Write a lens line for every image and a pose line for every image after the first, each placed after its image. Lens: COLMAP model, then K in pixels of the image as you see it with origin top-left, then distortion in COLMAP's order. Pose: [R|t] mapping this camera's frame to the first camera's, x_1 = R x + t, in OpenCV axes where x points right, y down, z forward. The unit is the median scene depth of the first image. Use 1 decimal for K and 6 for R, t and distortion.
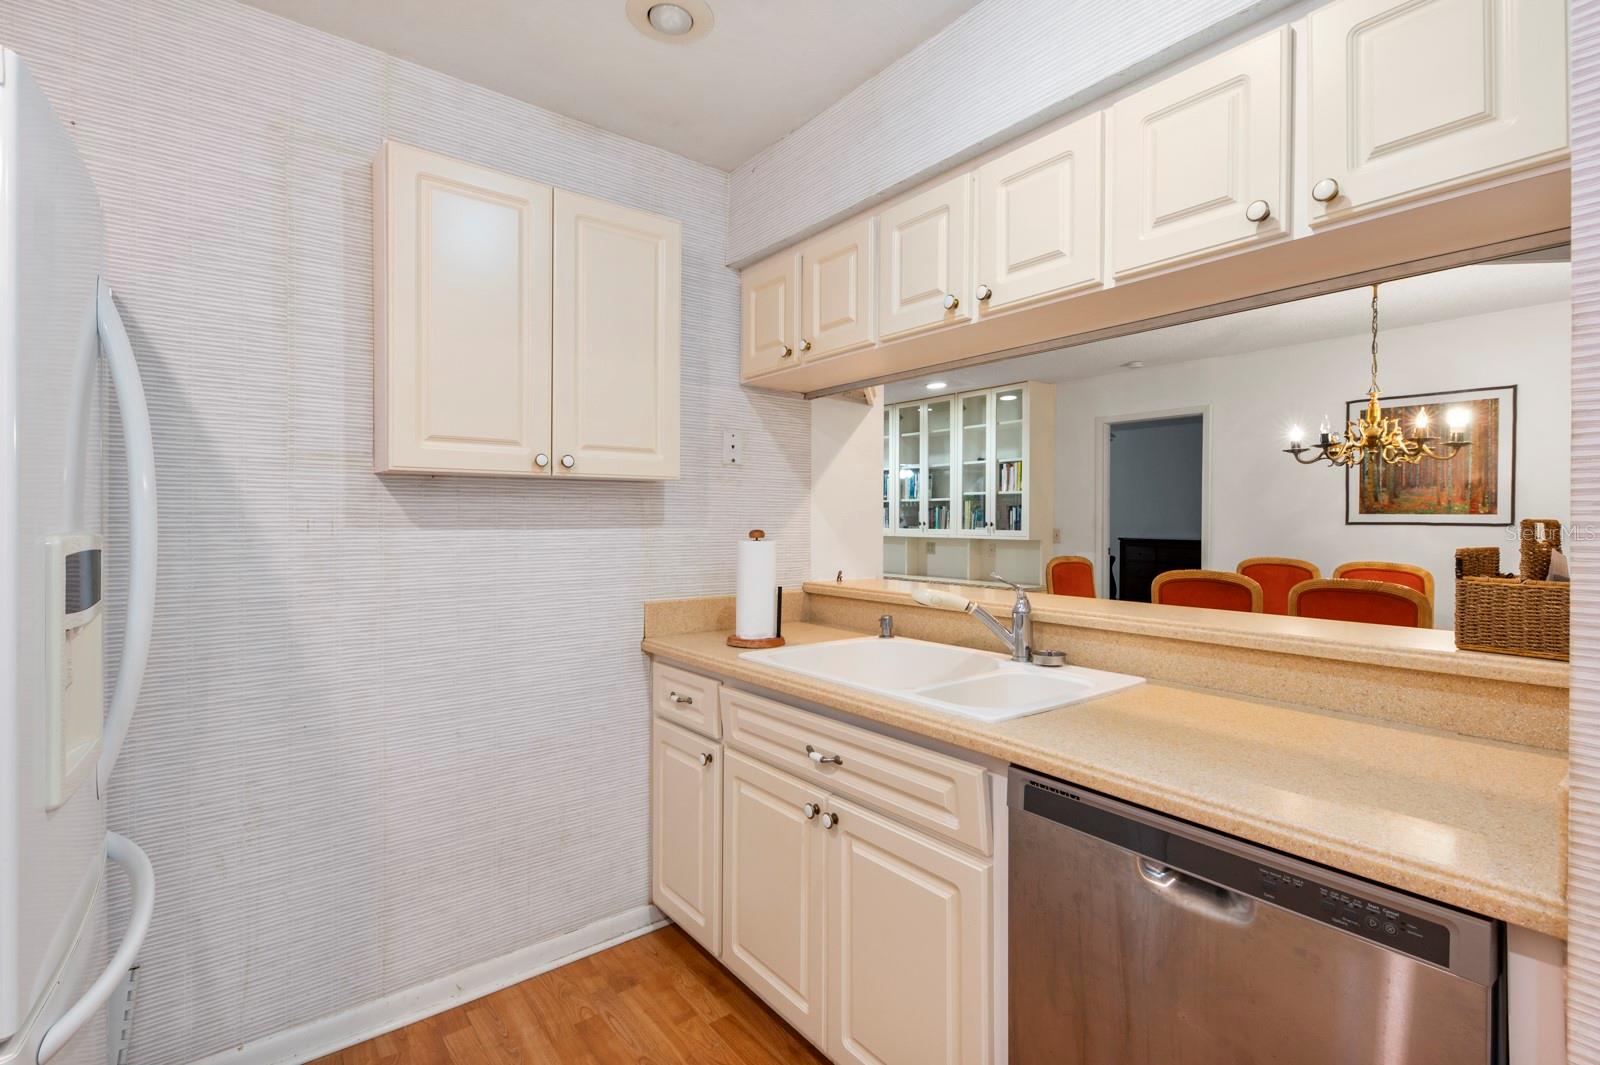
lens RADIAL K [[760.2, 0, 799.3], [0, 760.2, 525.5], [0, 0, 1]] dist [0.000724, 0.000038]
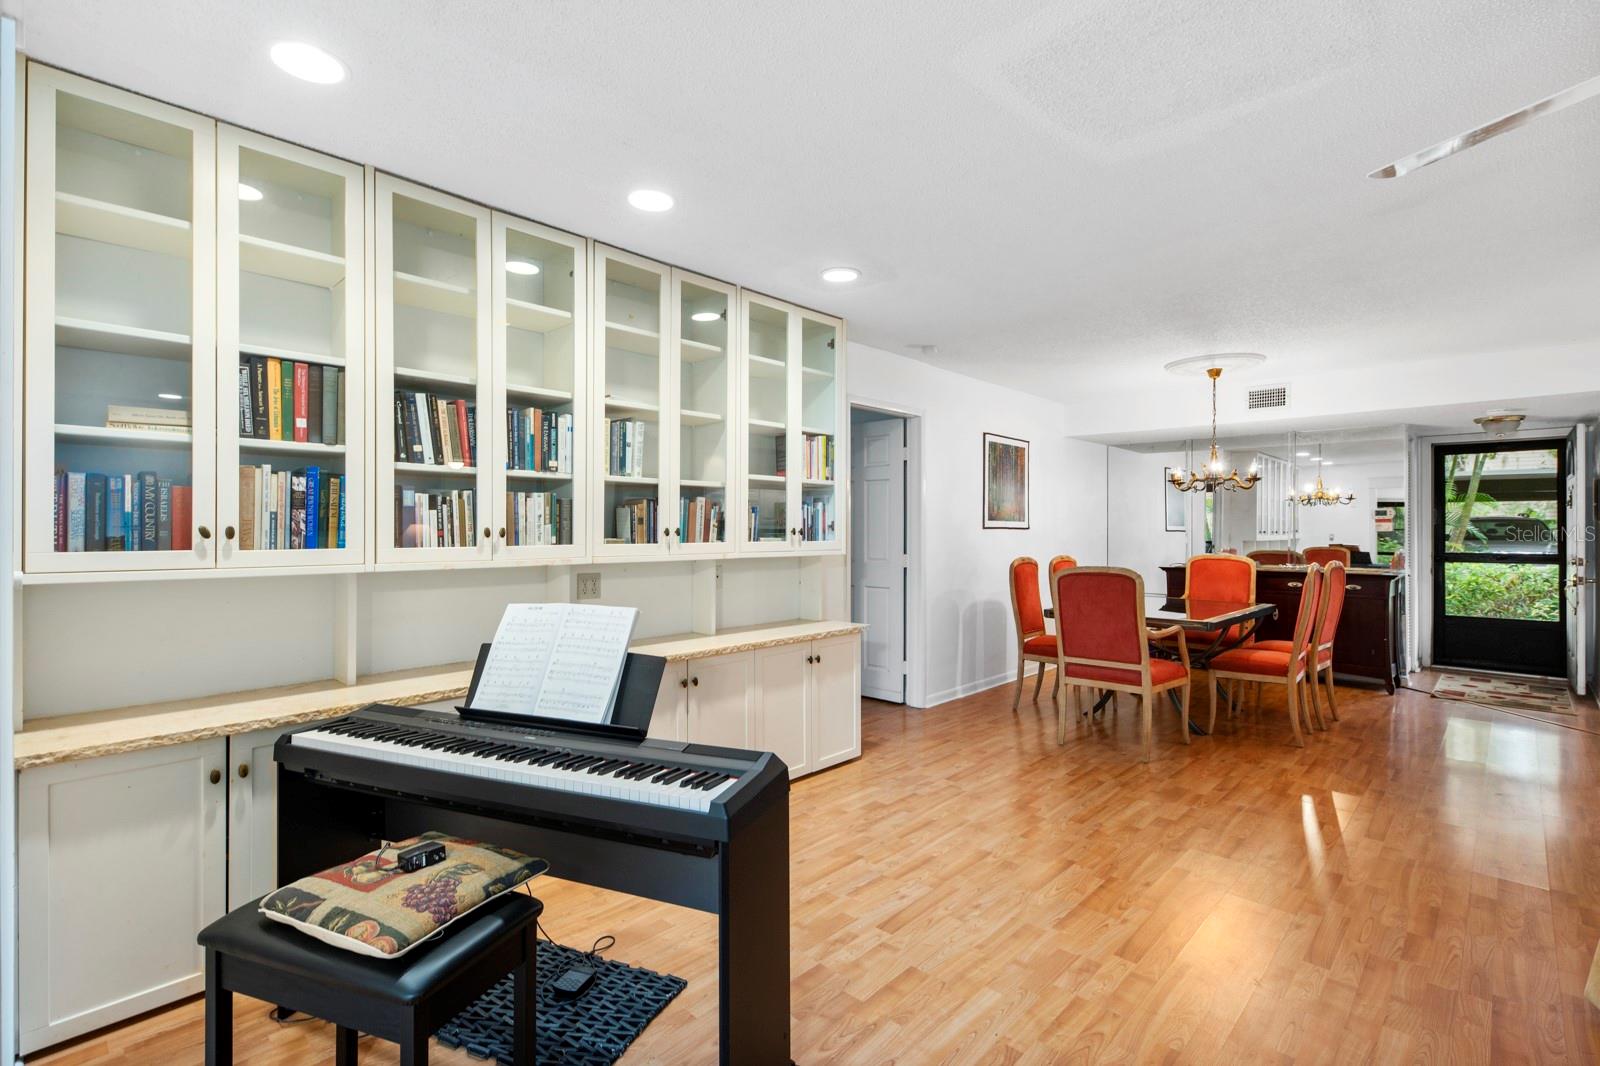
lens RADIAL K [[709.5, 0, 797.0], [0, 709.5, 529.1], [0, 0, 1]] dist [-0.004395, -0.000391]
pose [[-0.329960, -0.007989, 0.943961, -0.220681], [0.000611, 0.999962, 0.008676, -0.007502], [-0.943995, 0.003439, -0.329943, 1.069335]]
